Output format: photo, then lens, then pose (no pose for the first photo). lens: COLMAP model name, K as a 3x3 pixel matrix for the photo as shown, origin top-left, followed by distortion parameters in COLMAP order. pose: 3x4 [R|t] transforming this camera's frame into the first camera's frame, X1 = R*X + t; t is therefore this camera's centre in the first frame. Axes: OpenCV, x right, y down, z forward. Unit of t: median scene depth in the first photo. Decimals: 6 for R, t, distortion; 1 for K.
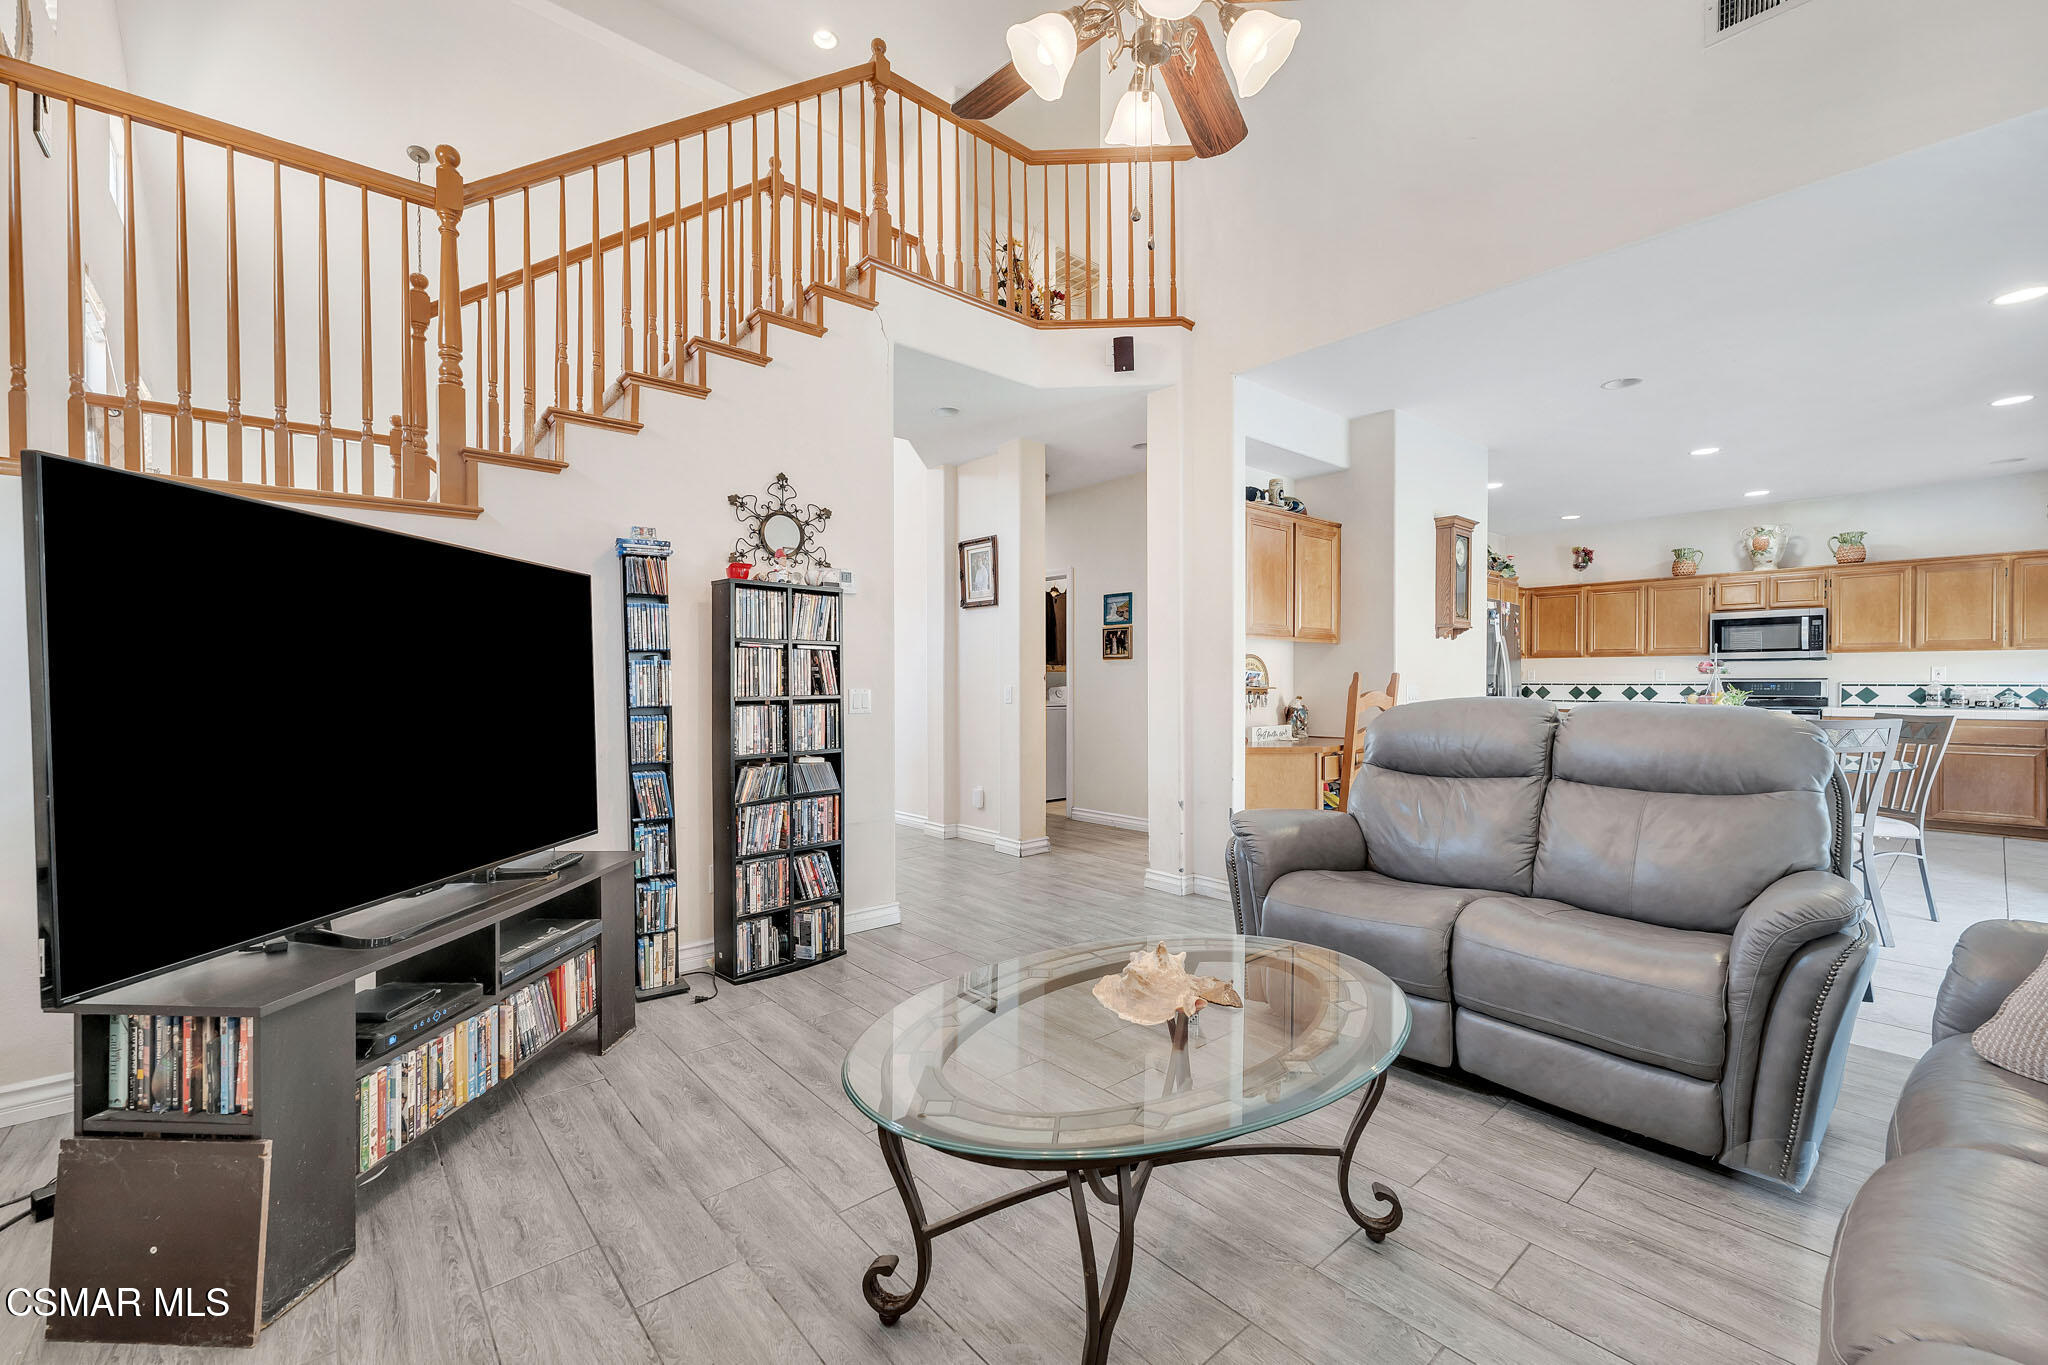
lens RADIAL K [[844.5, 0, 1027.1], [0, 844.5, 685.8], [0, 0, 1]] dist [0.002186, 0.000299]
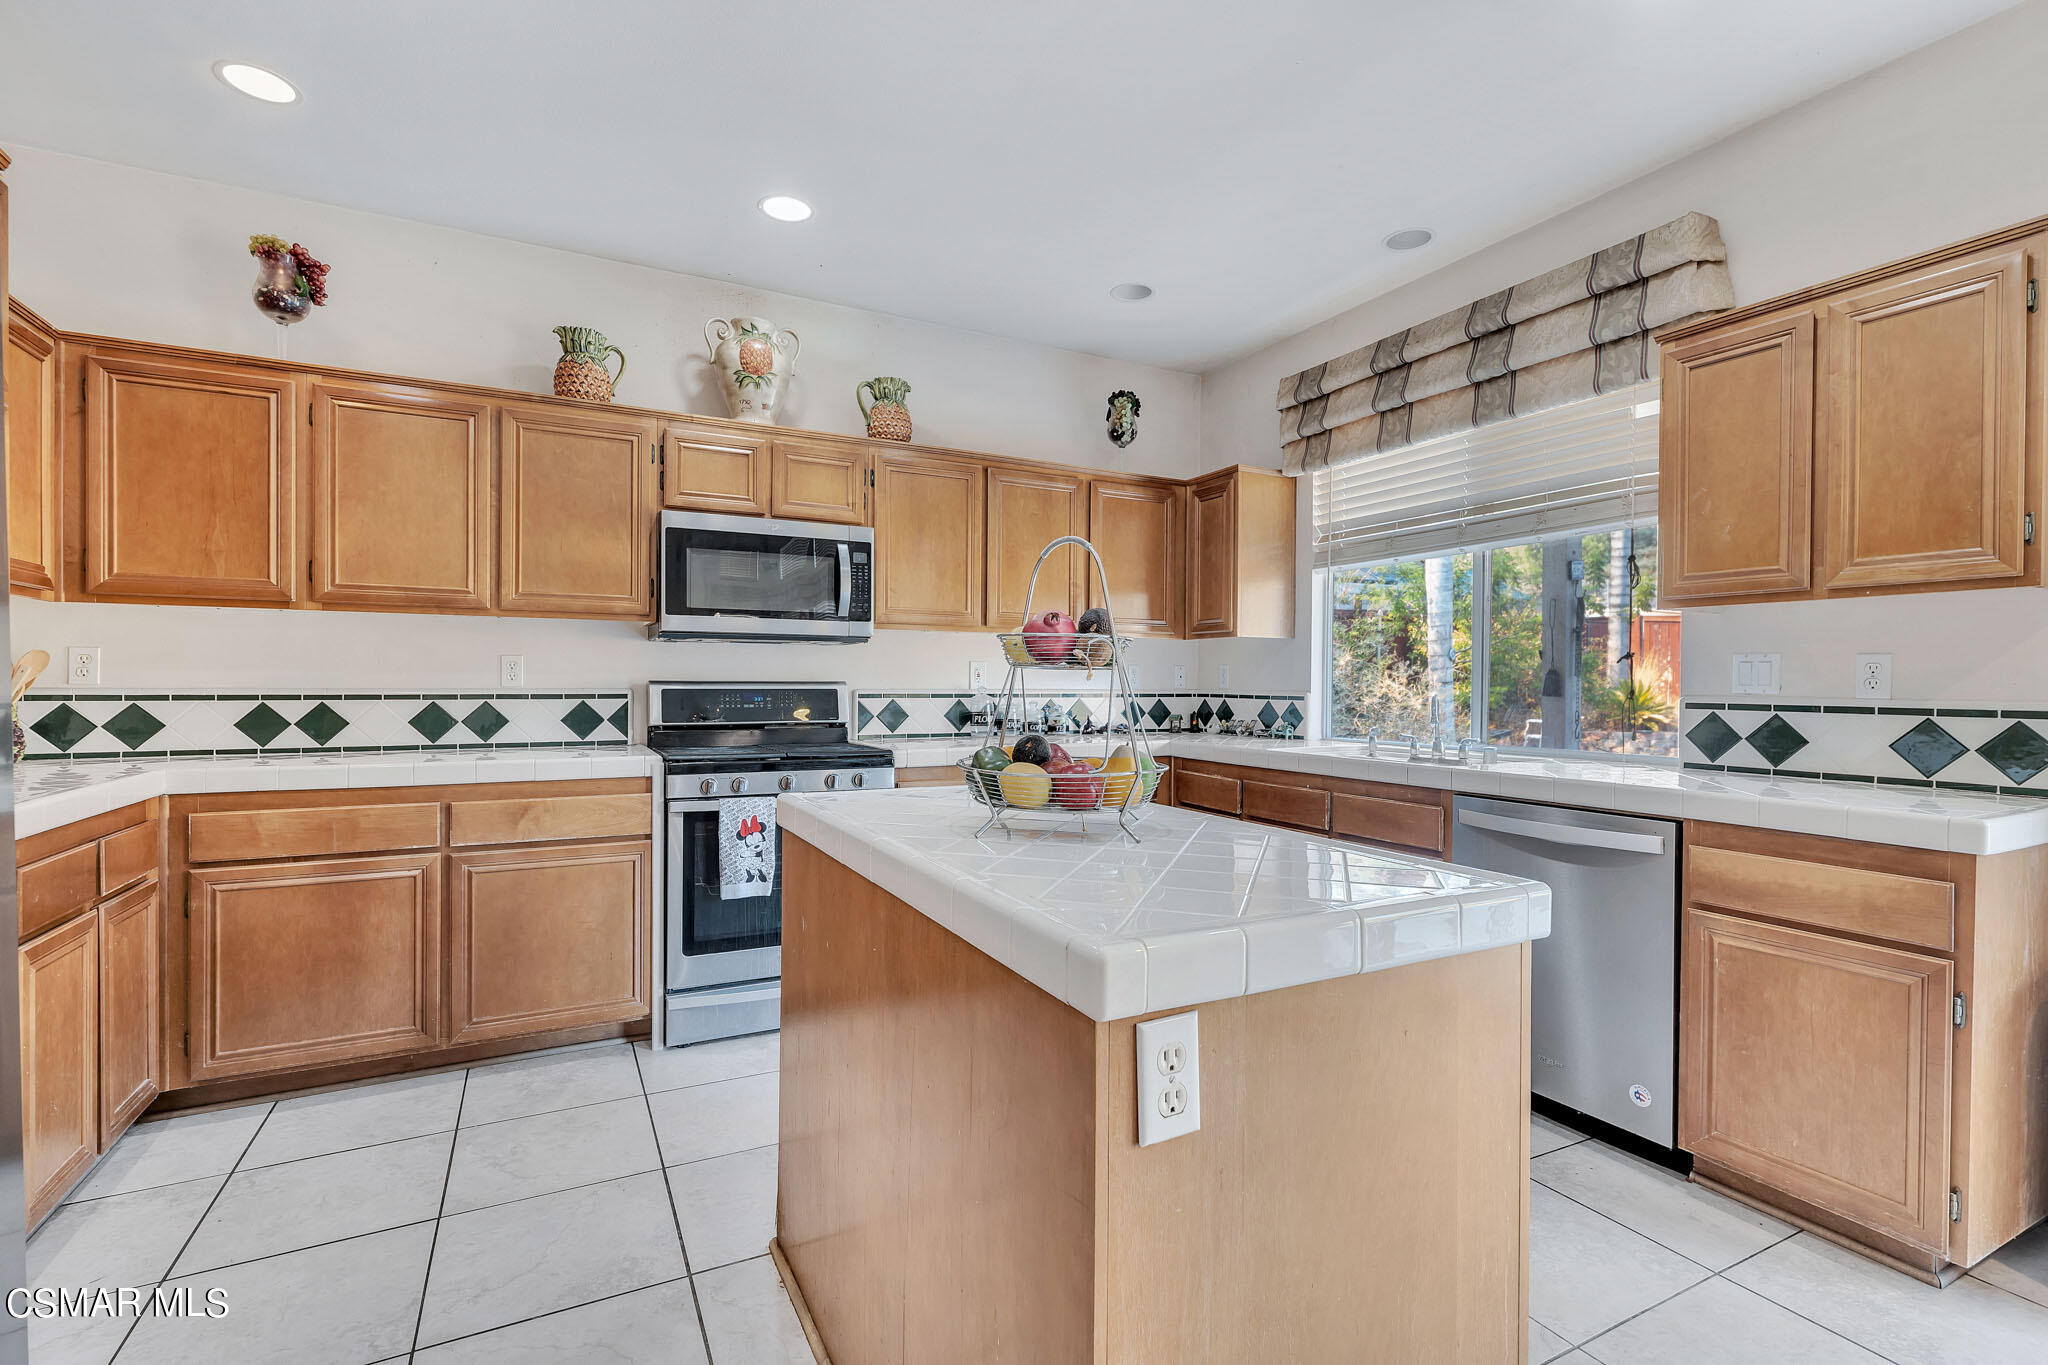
lens RADIAL K [[929.7, 0, 1020.1], [0, 929.7, 690.0], [0, 0, 1]] dist [-0.000933, -0.000435]
pose [[0.231685, -0.007959, 0.972758, 0.457660], [-0.000212, 0.999966, 0.008232, -0.008770], [-0.972791, -0.002113, 0.231675, 0.777738]]
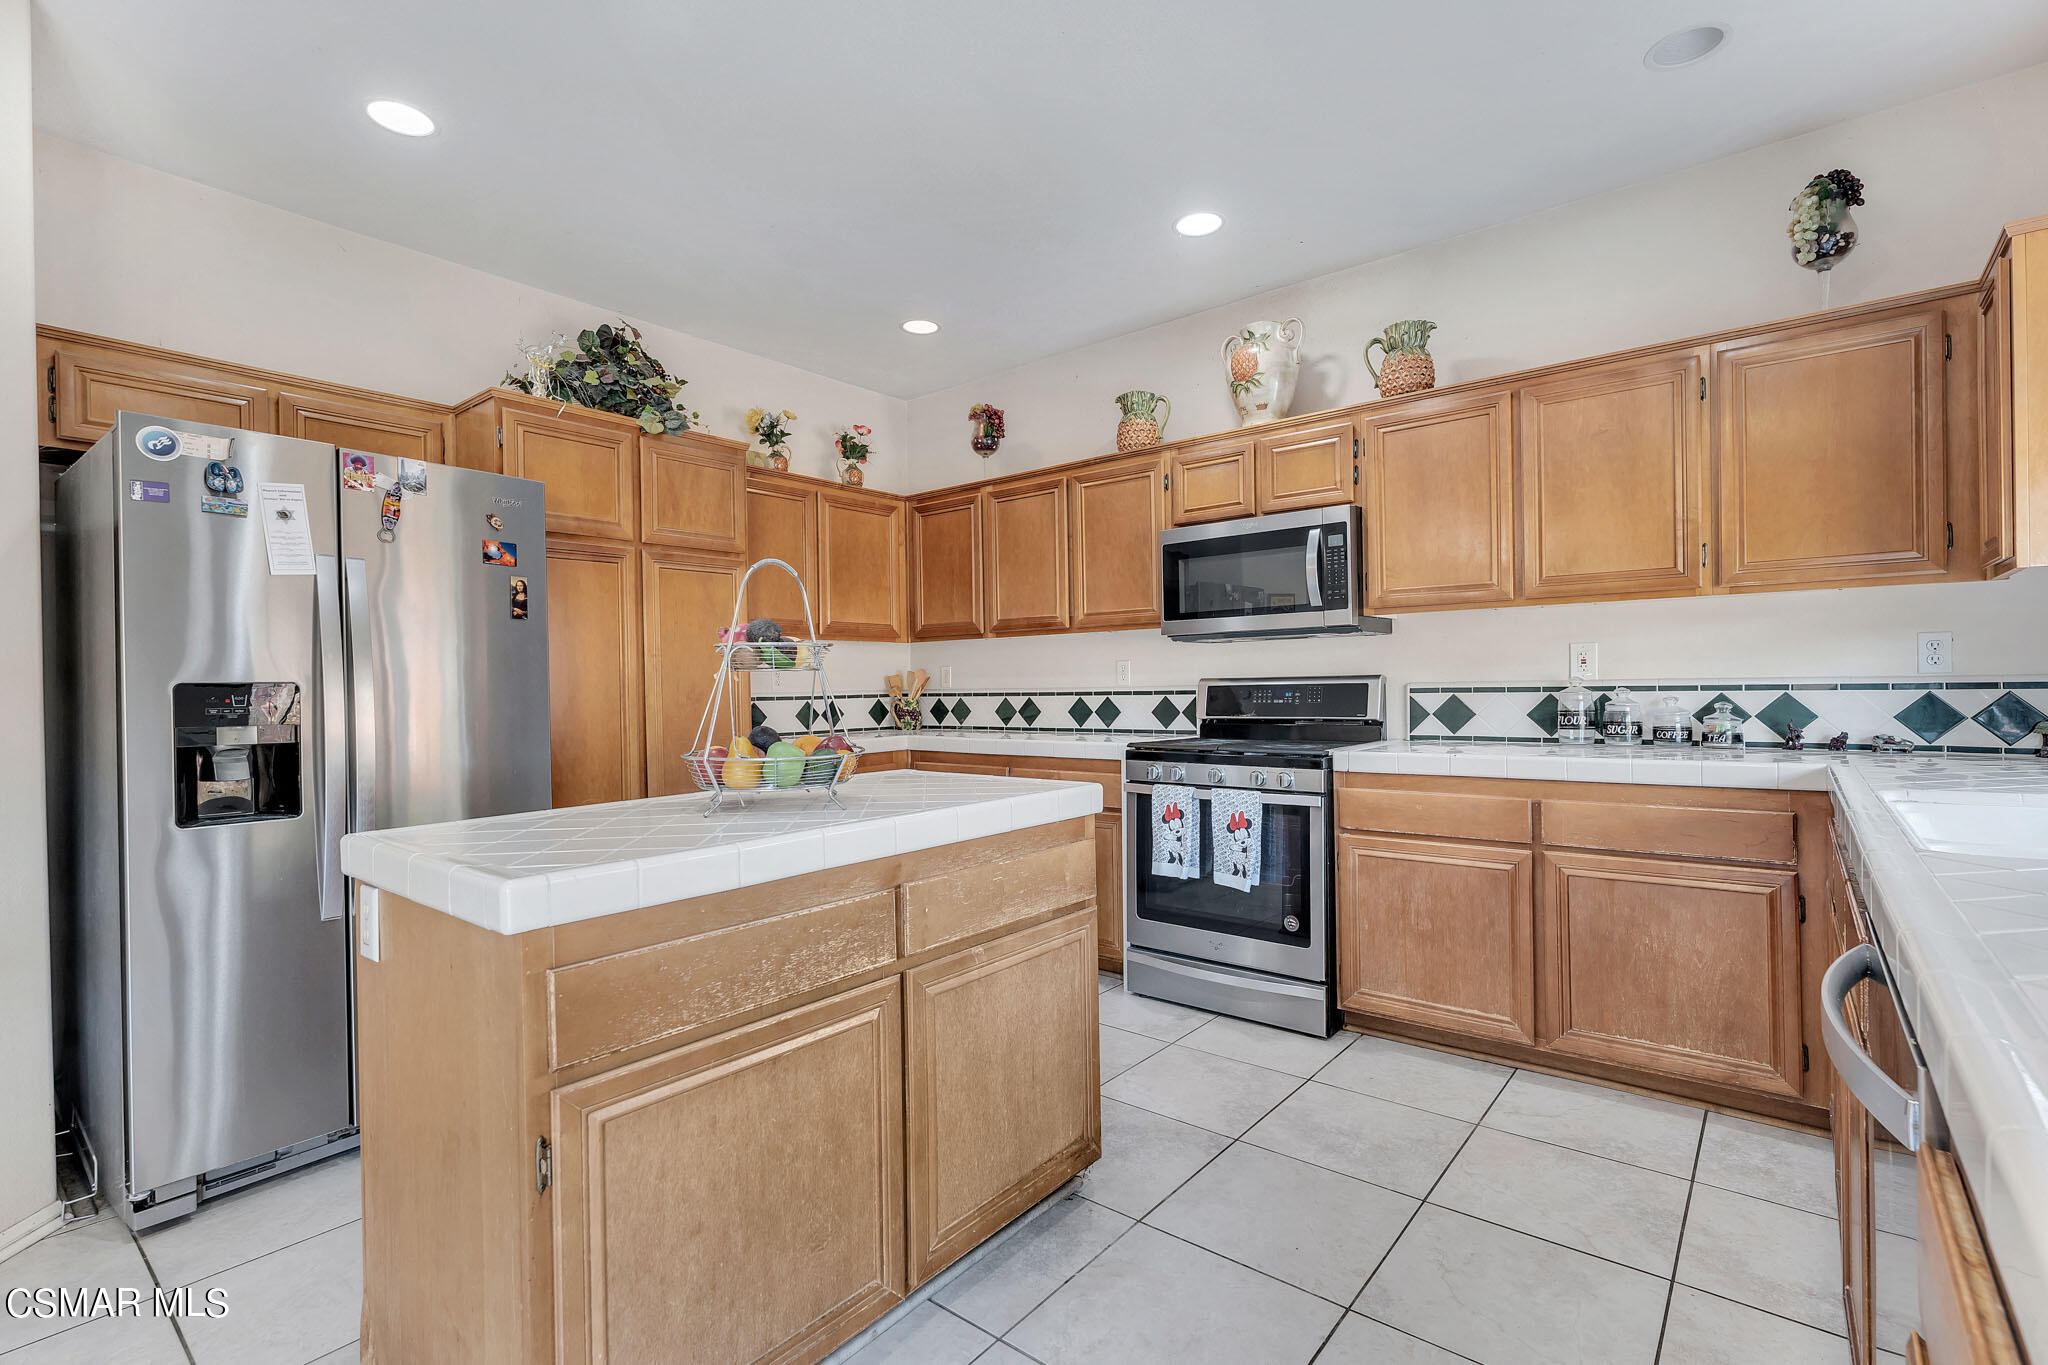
lens RADIAL K [[929.7, 0, 1037.4], [0, 929.7, 688.6], [0, 0, 1]] dist [-0.000933, -0.000435]
pose [[0.984285, -0.019941, 0.175456, 0.686775], [0.019993, 0.999799, 0.001473, -0.006450], [-0.175450, 0.002058, 0.984486, 0.561733]]
